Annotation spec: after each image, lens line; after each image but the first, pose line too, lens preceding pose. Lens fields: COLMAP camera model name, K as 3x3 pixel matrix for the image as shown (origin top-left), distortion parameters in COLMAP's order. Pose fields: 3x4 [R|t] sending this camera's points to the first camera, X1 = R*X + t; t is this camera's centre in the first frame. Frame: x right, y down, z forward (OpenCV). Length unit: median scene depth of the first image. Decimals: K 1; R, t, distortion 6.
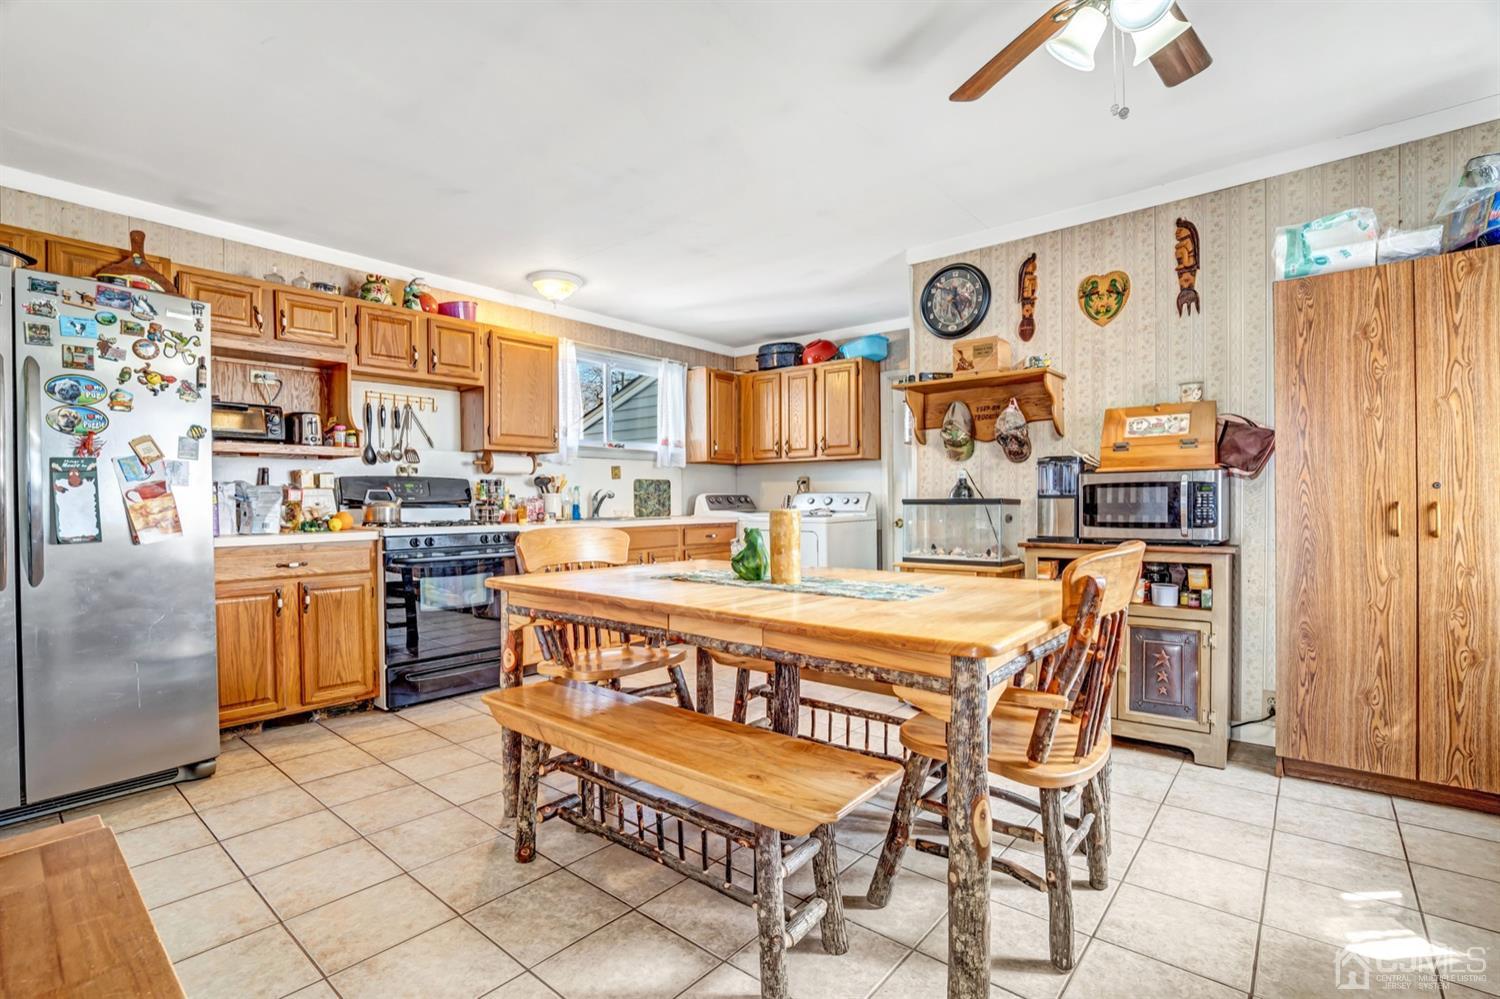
lens RADIAL K [[691.0, 0, 743.9], [0, 691.0, 510.2], [0, 0, 1]] dist [-0.062006, 0.021732]
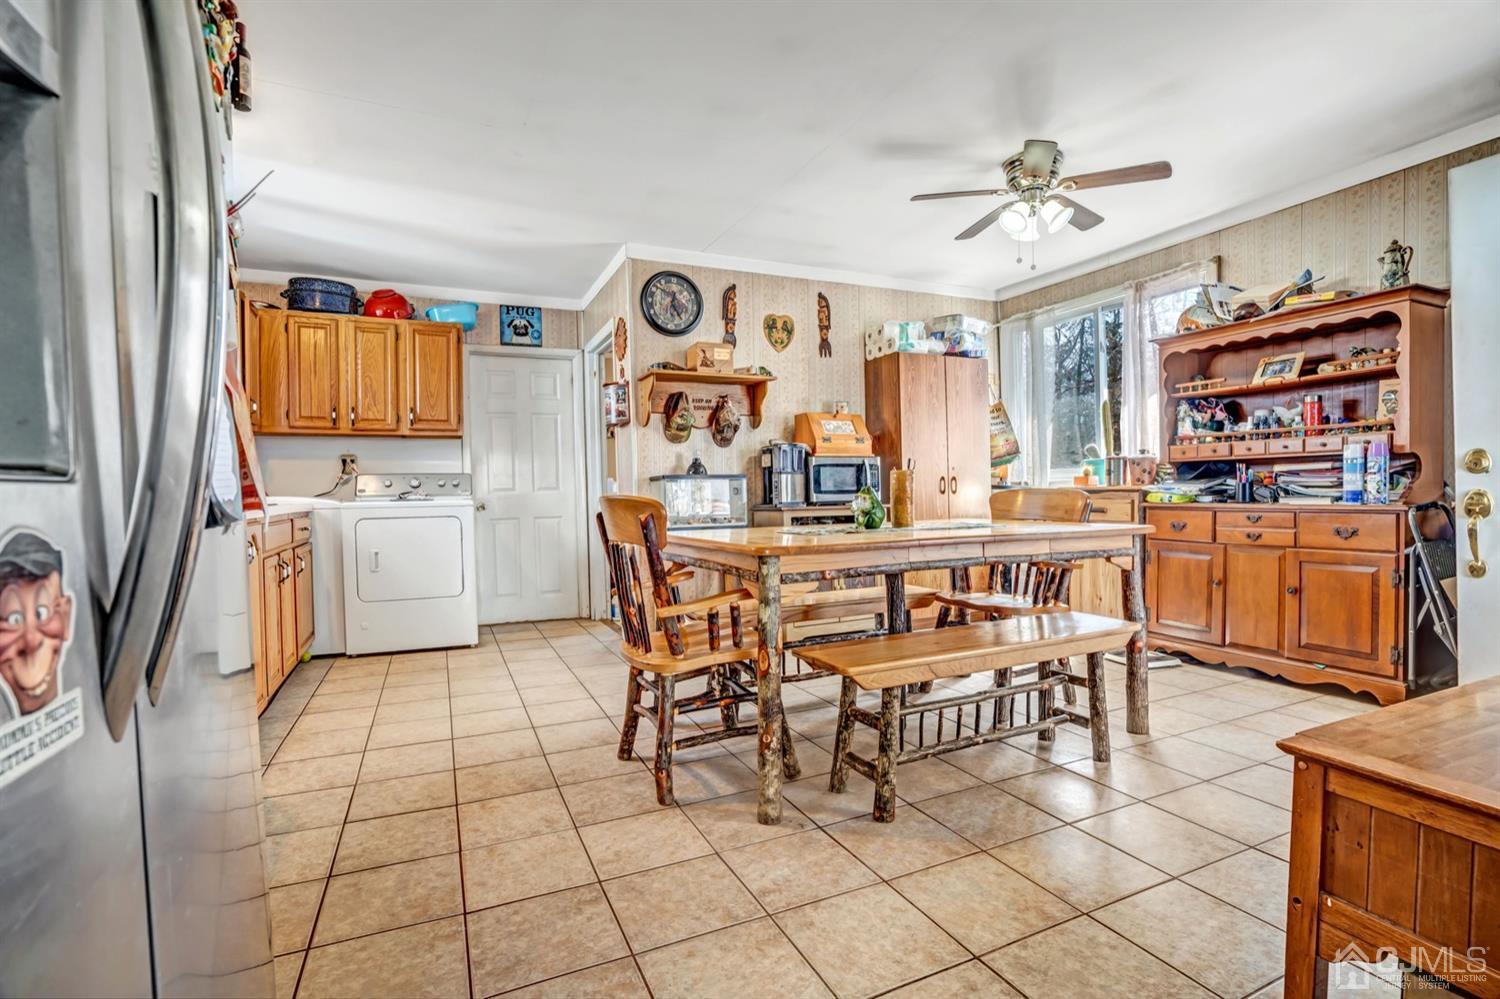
lens RADIAL K [[691.0, 0, 743.9], [0, 691.0, 510.2], [0, 0, 1]] dist [-0.062006, 0.021732]
pose [[0.431212, -0.023795, 0.901937, -0.777584], [0.024823, 0.999587, 0.014504, 0.030096], [-0.901909, 0.016135, 0.431625, 0.452207]]
